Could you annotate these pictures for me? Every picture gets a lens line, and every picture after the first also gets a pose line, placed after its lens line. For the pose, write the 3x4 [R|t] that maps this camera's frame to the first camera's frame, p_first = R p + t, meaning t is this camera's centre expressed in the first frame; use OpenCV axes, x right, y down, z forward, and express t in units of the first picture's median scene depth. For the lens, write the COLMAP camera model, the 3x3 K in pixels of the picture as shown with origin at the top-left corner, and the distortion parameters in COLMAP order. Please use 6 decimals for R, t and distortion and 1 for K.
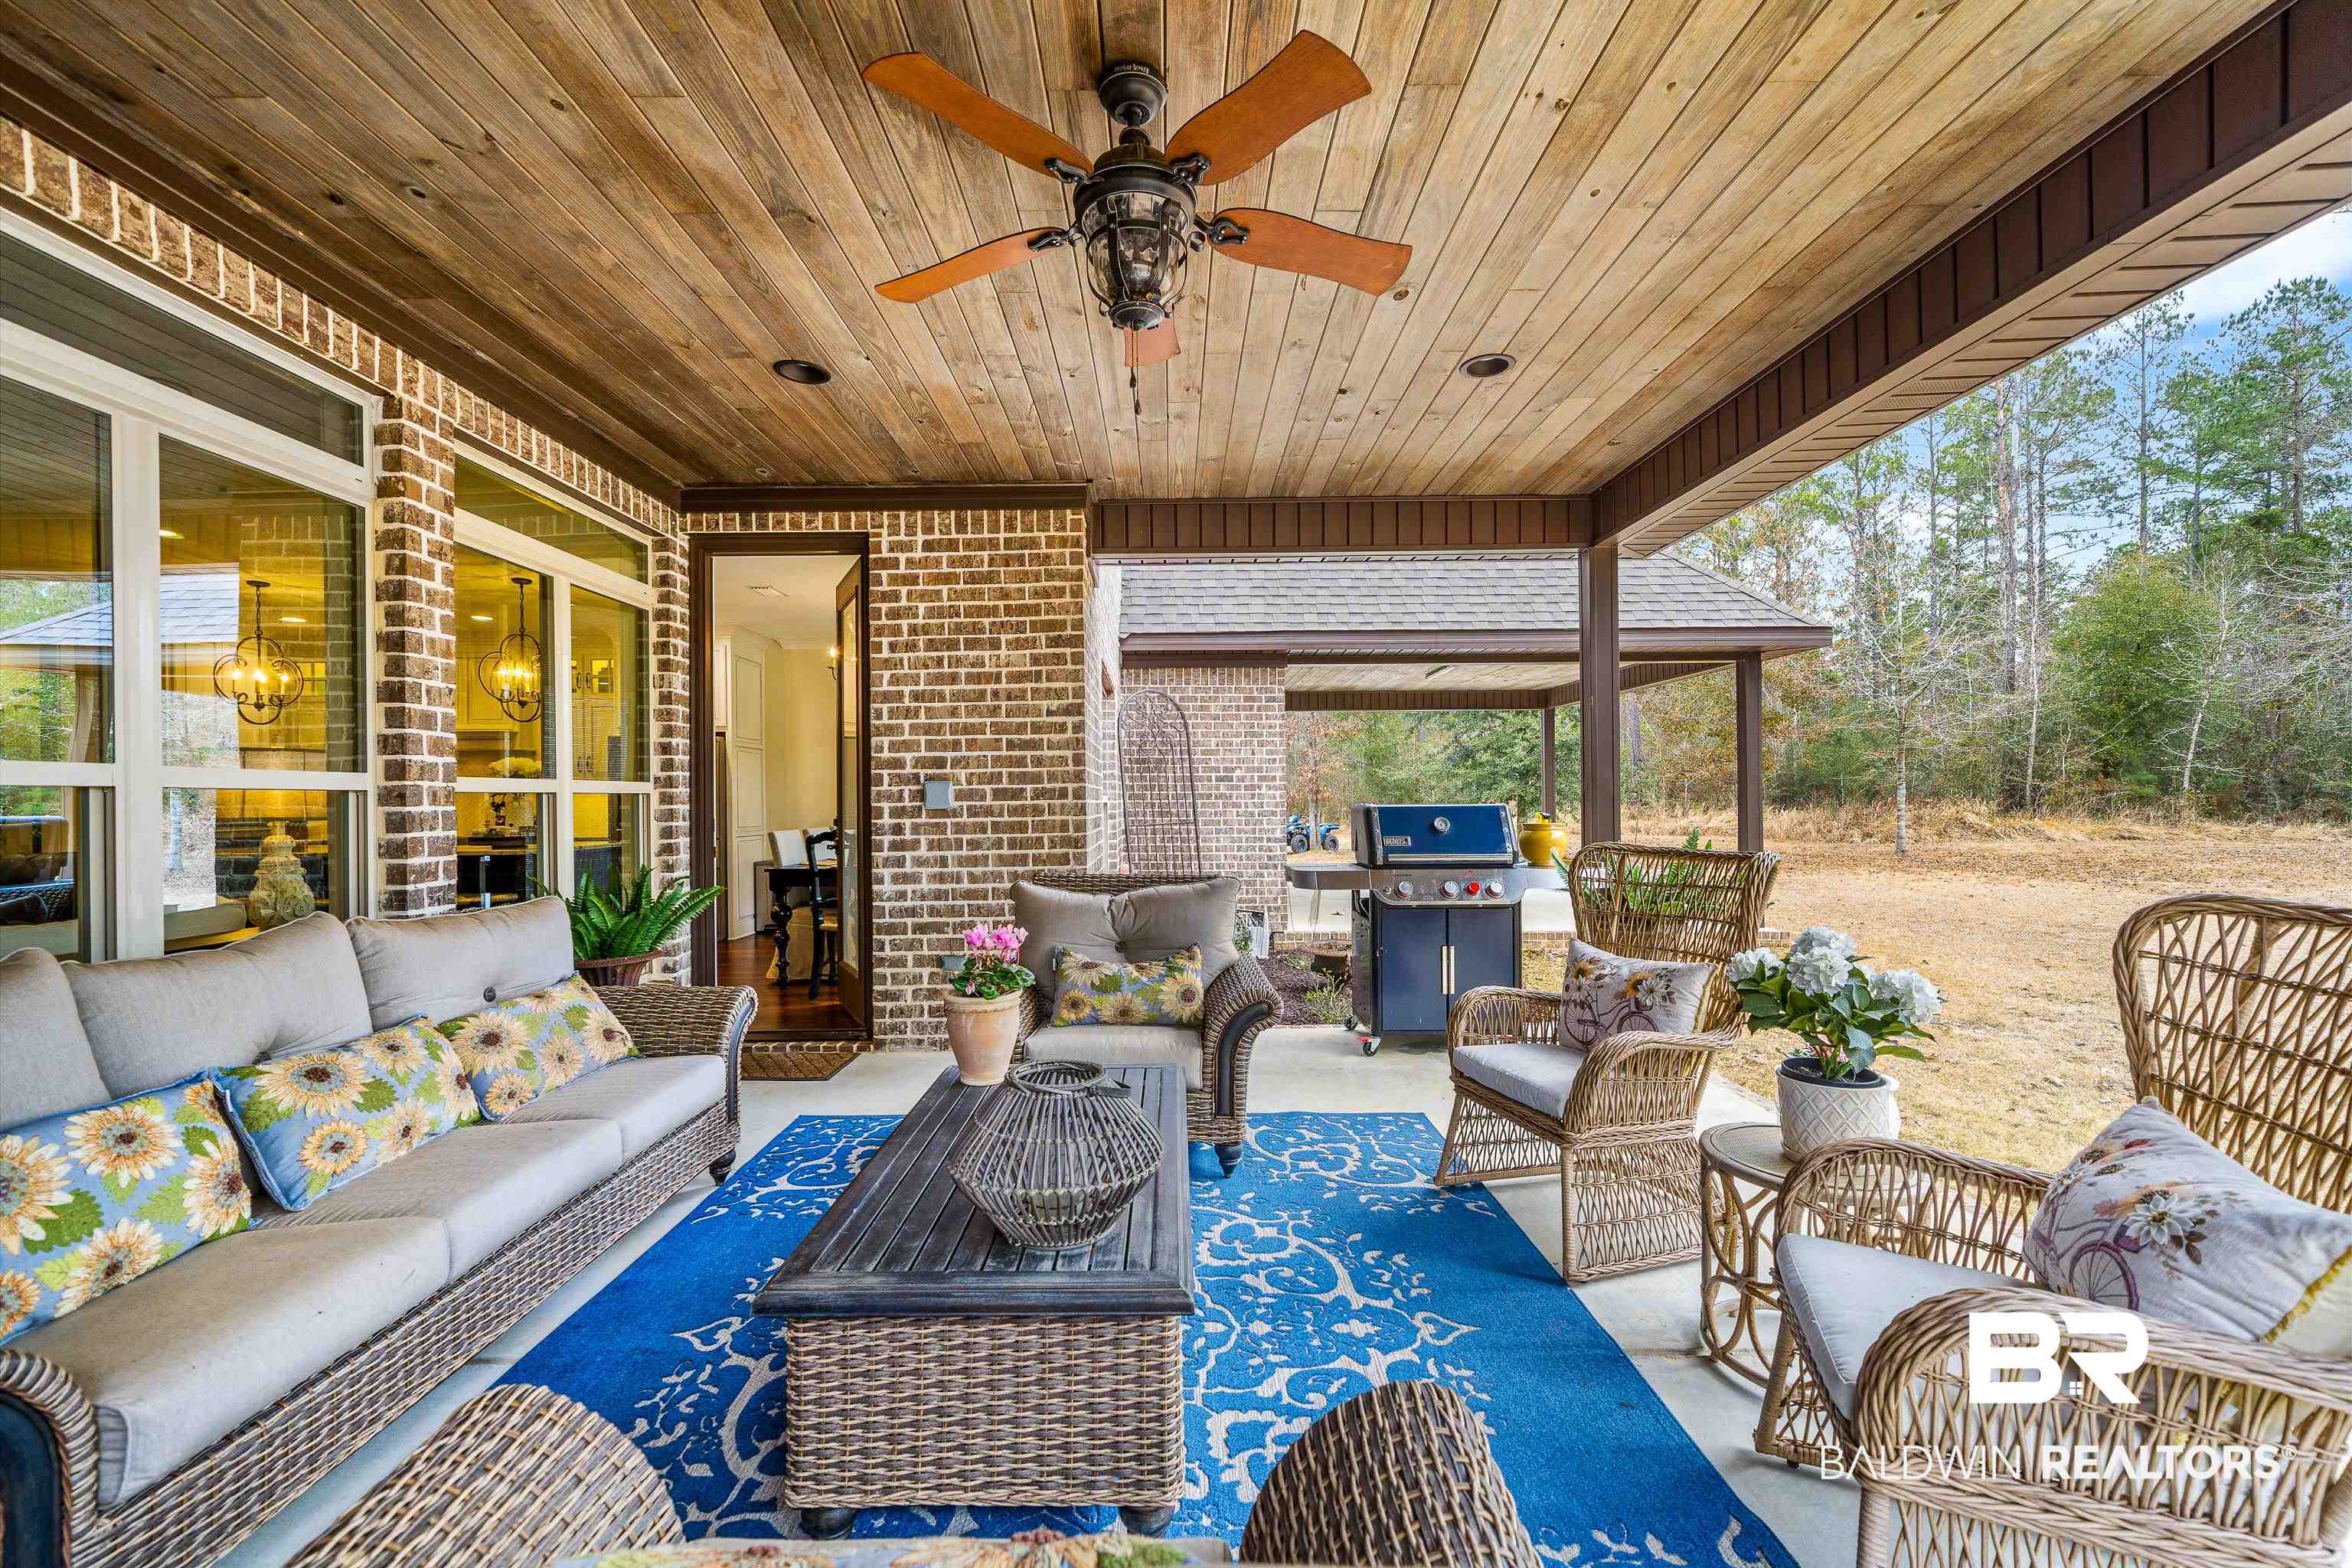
lens RADIAL K [[933.3, 0, 1164.4], [0, 933.3, 805.0], [0, 0, 1]] dist [-0.008805, 0.001217]
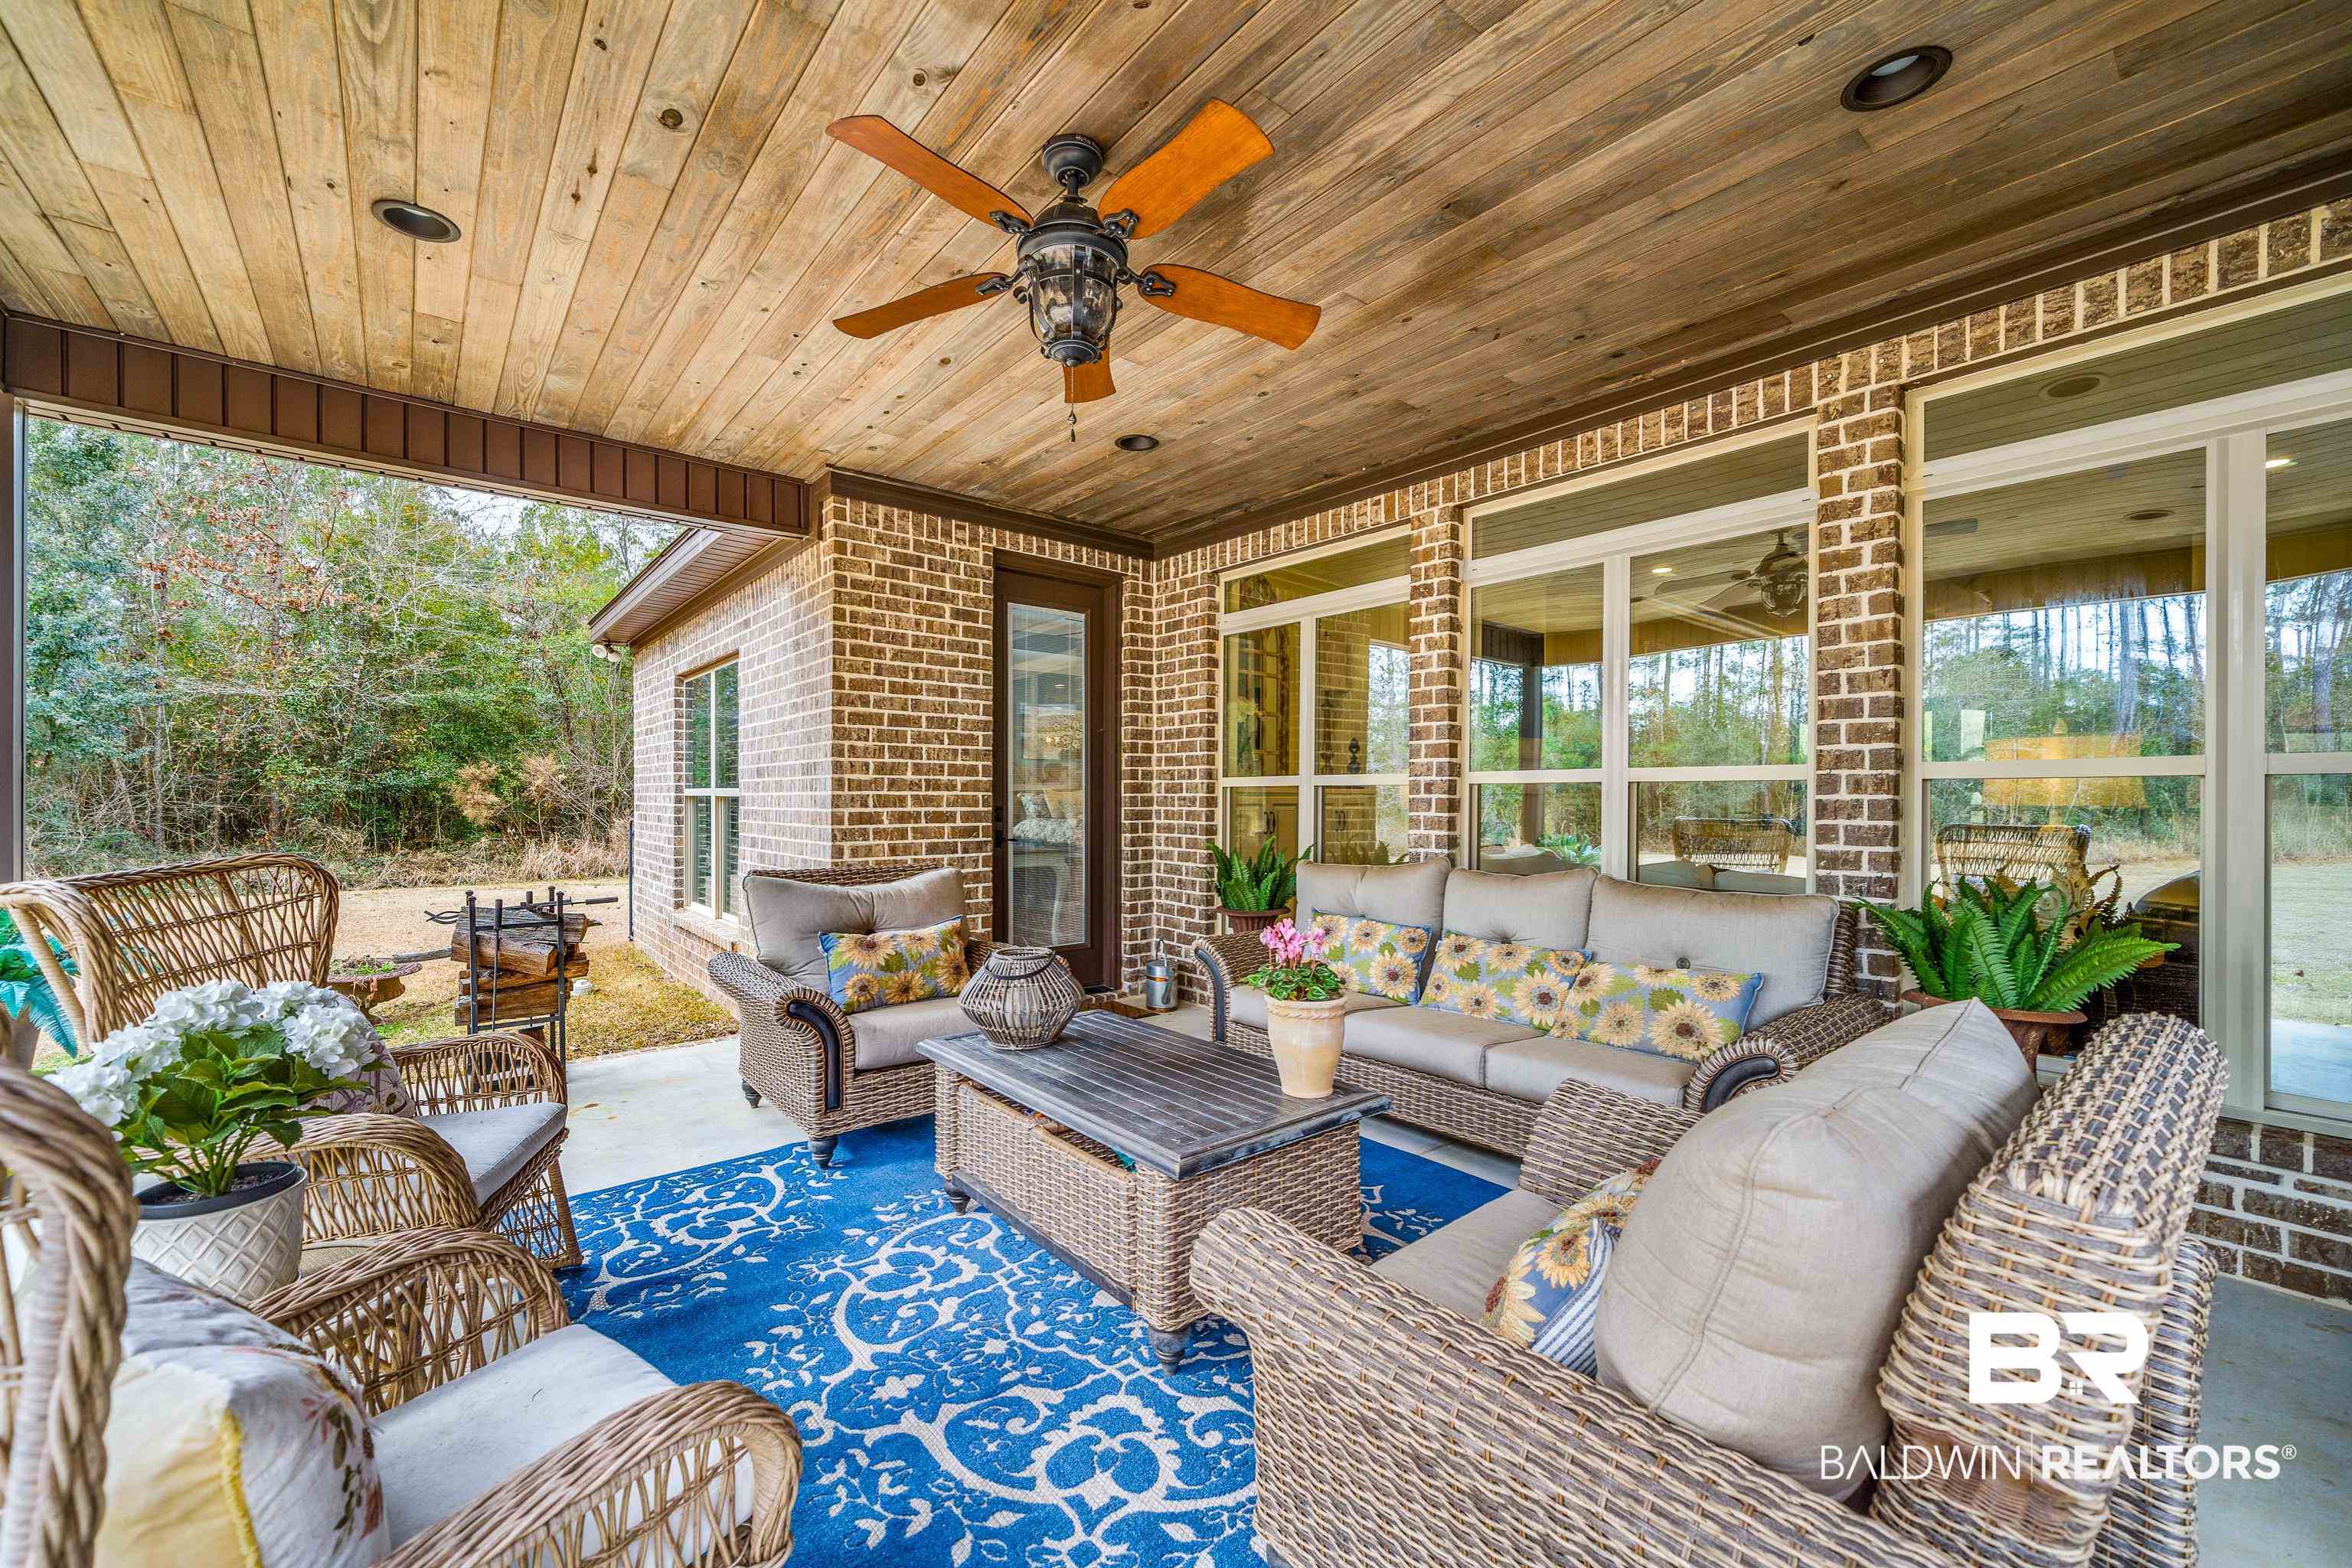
lens RADIAL K [[933.3, 0, 1183.9], [0, 933.3, 802.7], [0, 0, 1]] dist [-0.008805, 0.001217]
pose [[-0.760809, 0.007984, -0.648927, 0.537559], [-0.000748, 0.999913, 0.013180, -0.003549], [0.648976, 0.010513, -0.760736, 1.745898]]
